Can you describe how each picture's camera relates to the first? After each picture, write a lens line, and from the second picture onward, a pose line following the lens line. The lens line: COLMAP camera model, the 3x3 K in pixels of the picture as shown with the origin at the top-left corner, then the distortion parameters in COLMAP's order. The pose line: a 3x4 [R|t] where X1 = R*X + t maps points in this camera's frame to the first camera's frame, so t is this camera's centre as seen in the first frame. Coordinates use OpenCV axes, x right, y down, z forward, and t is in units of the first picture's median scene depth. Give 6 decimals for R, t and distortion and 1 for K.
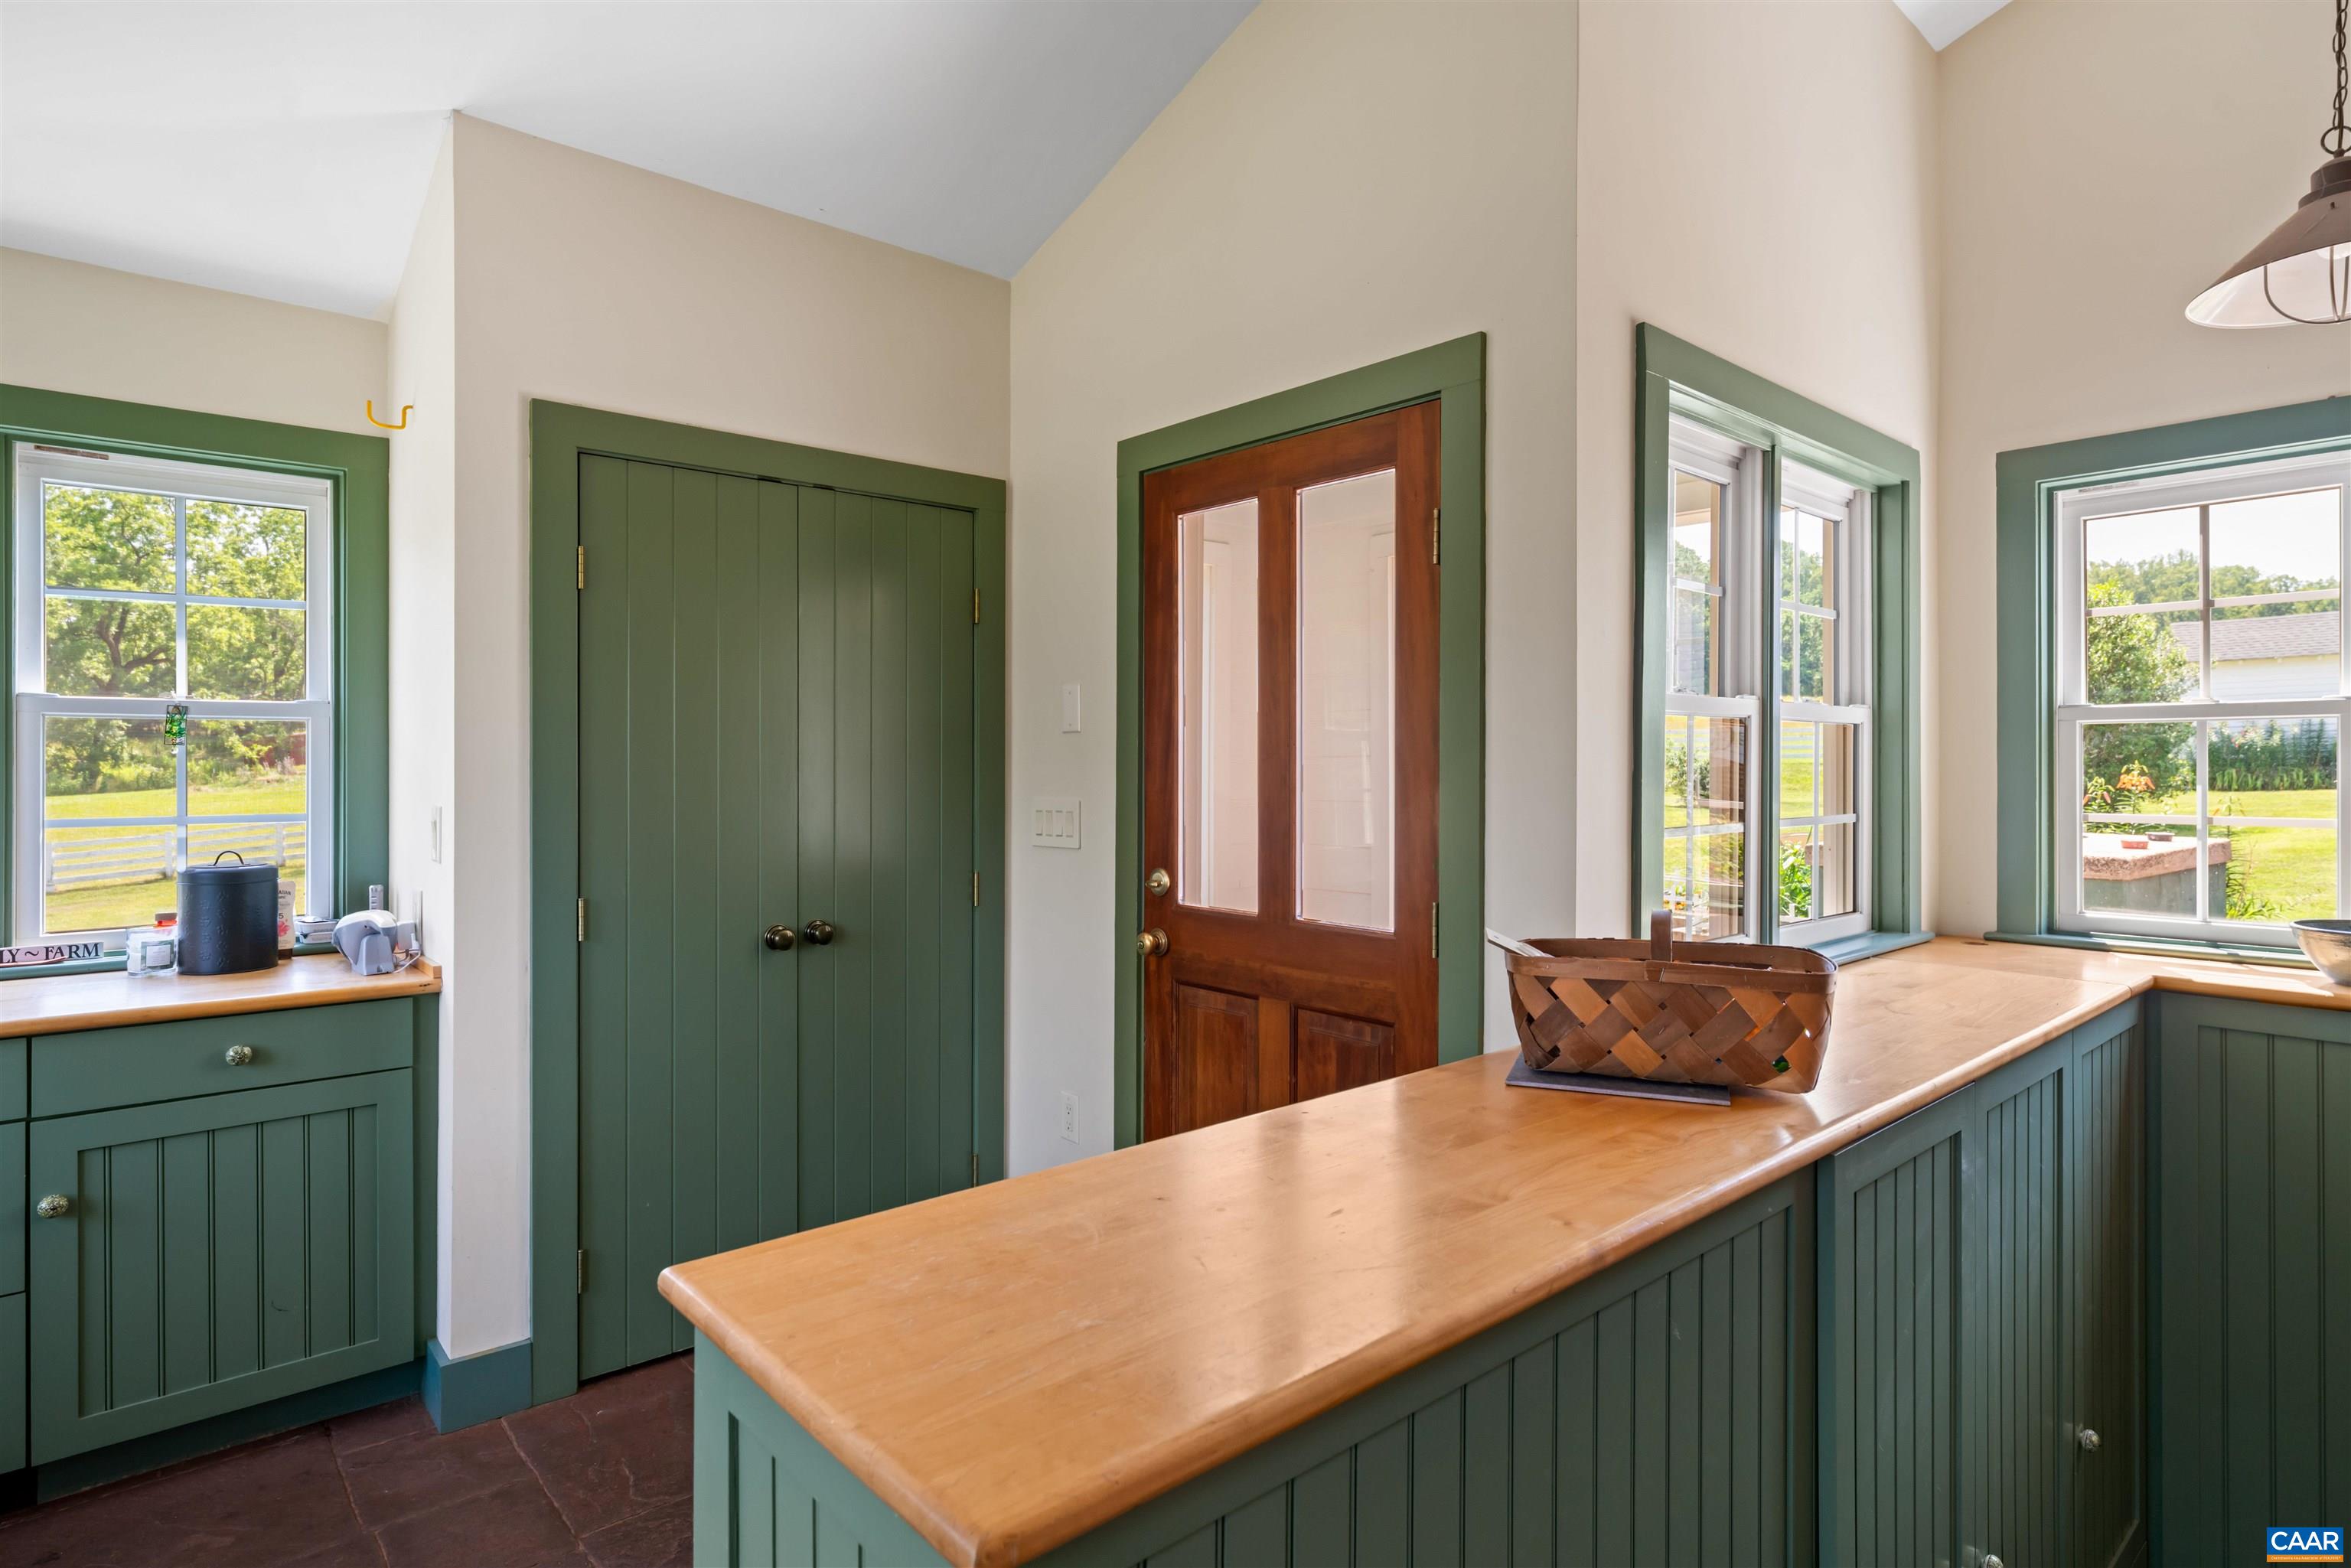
lens RADIAL K [[1213.9, 0, 1165.3], [0, 1213.9, 779.1], [0, 0, 1]] dist [0.006759, 0.000600]
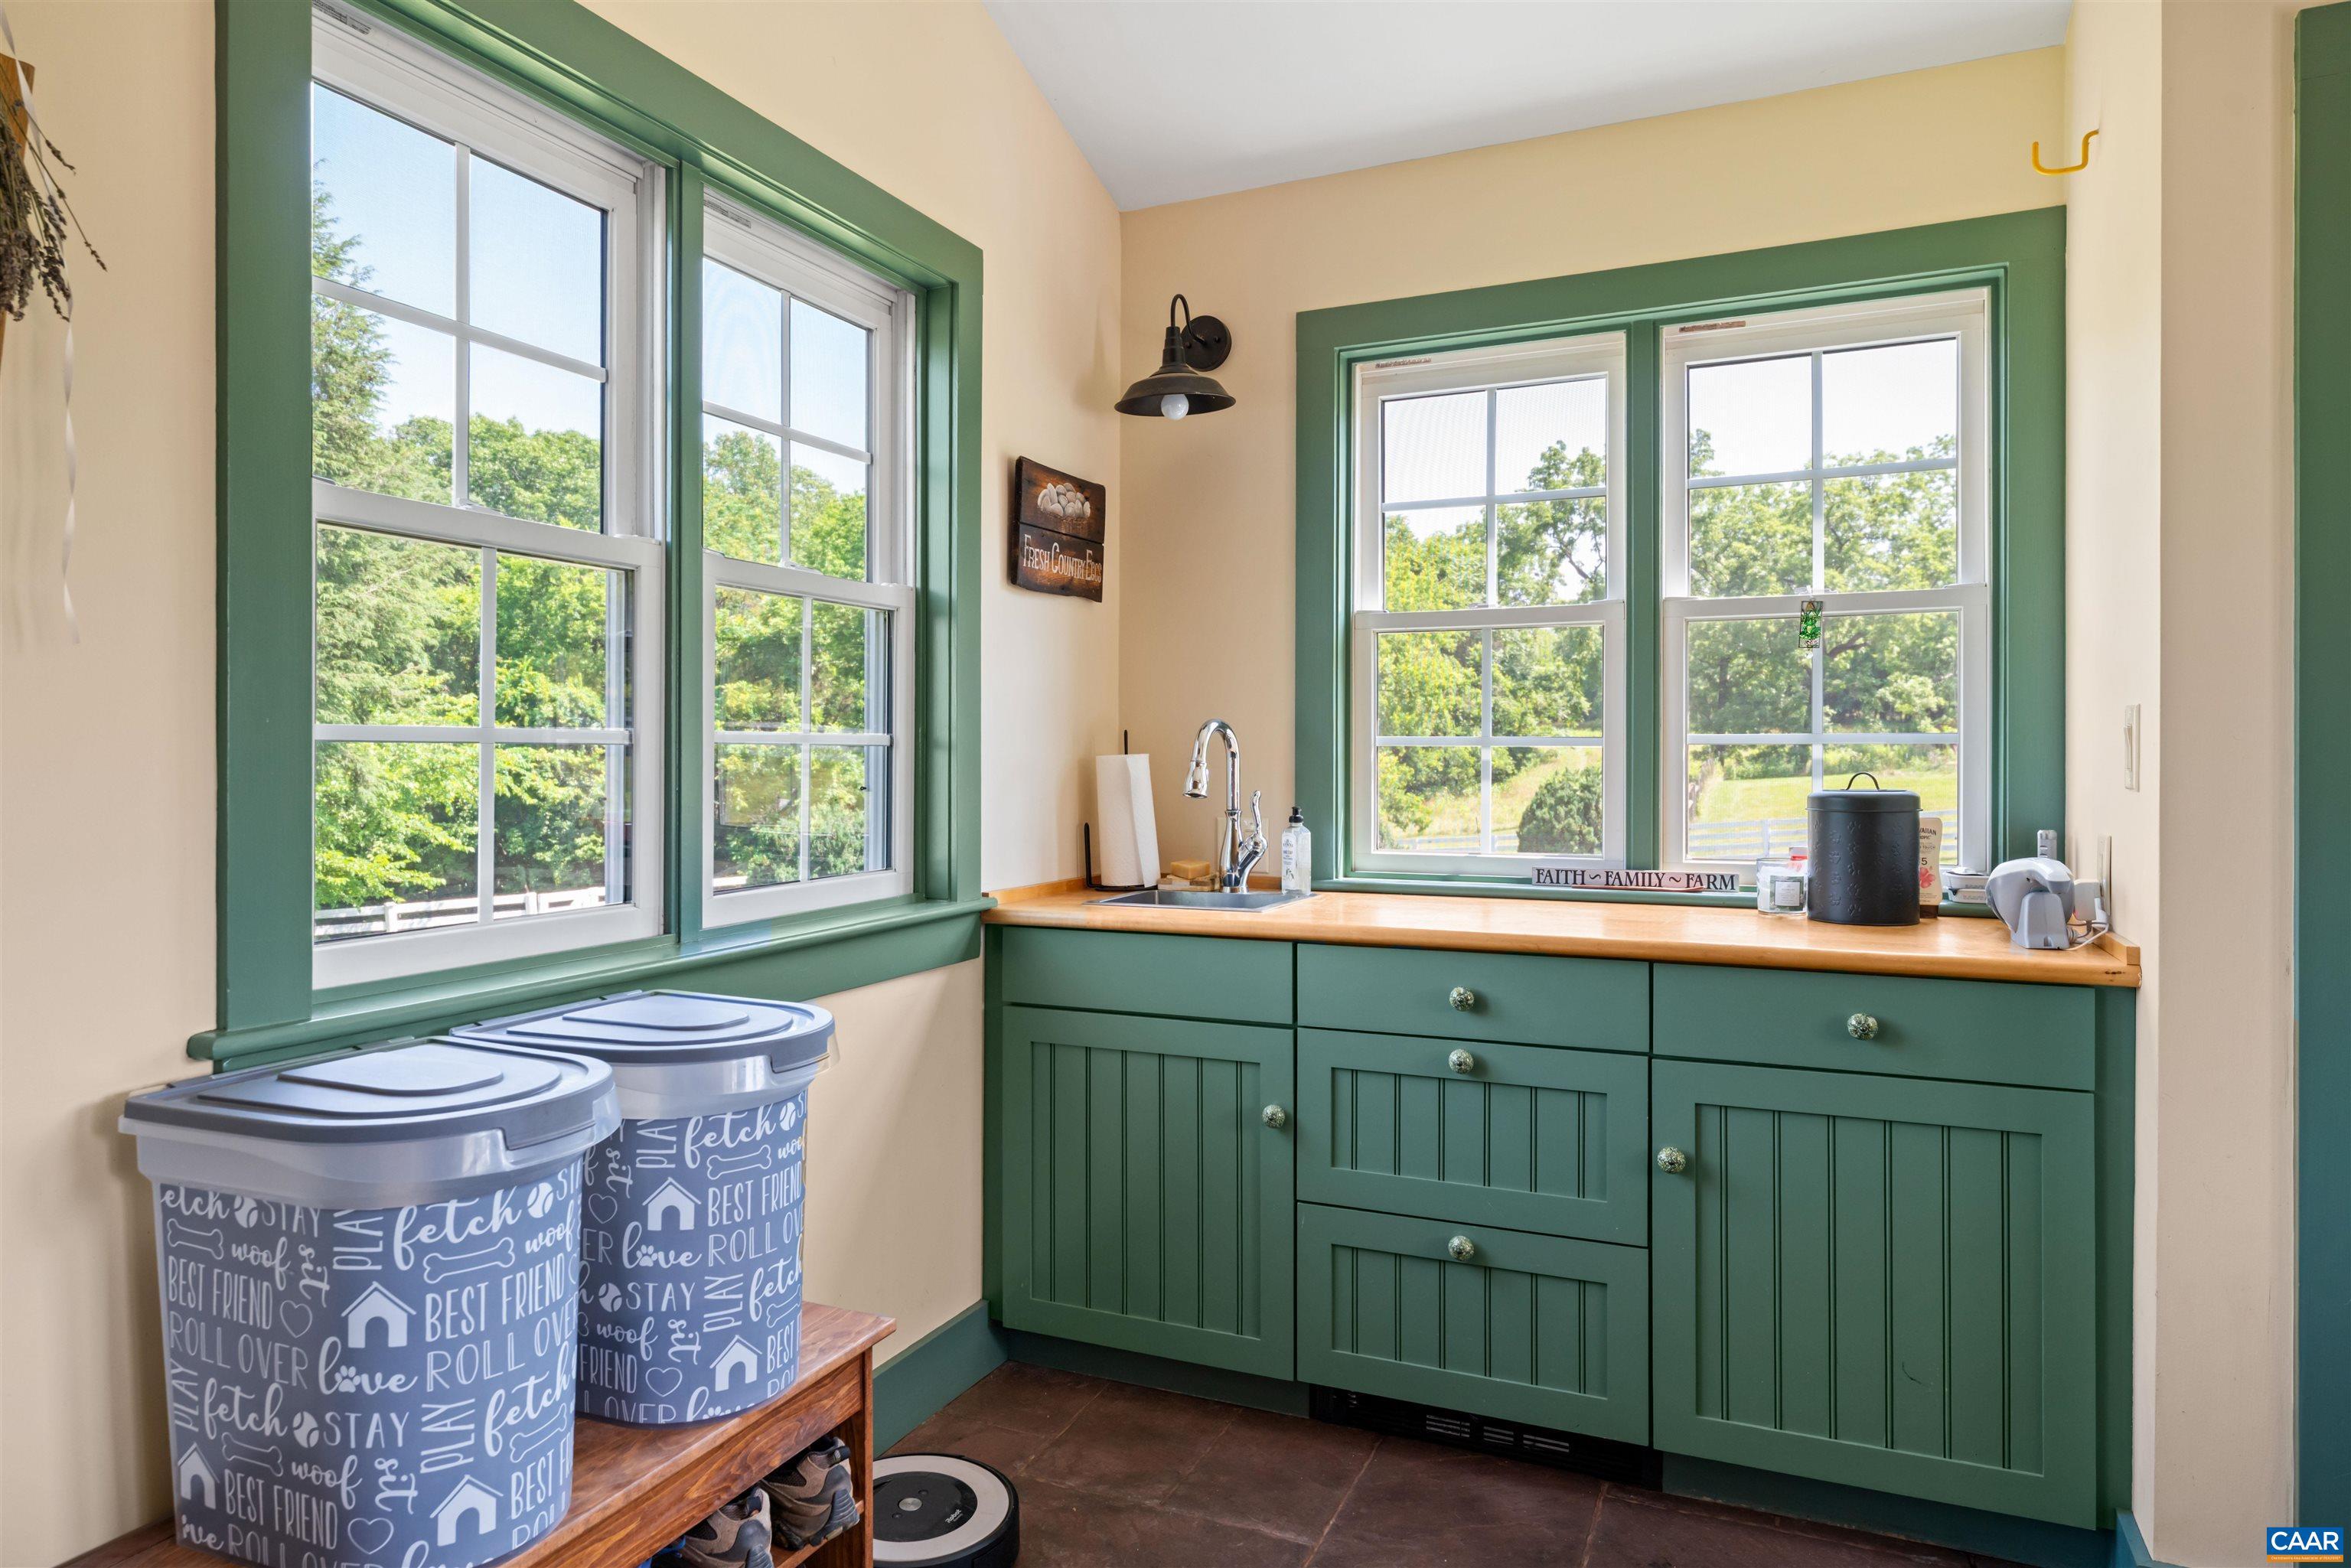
lens RADIAL K [[1373.7, 0, 1170.2], [0, 1373.7, 777.2], [0, 0, 1]] dist [0.000899, -0.003929]
pose [[0.399618, 0.001432, -0.916681, -0.125436], [-0.000341, 0.999999, 0.001413, 0.060465], [0.916682, -0.000253, 0.399618, 0.225201]]
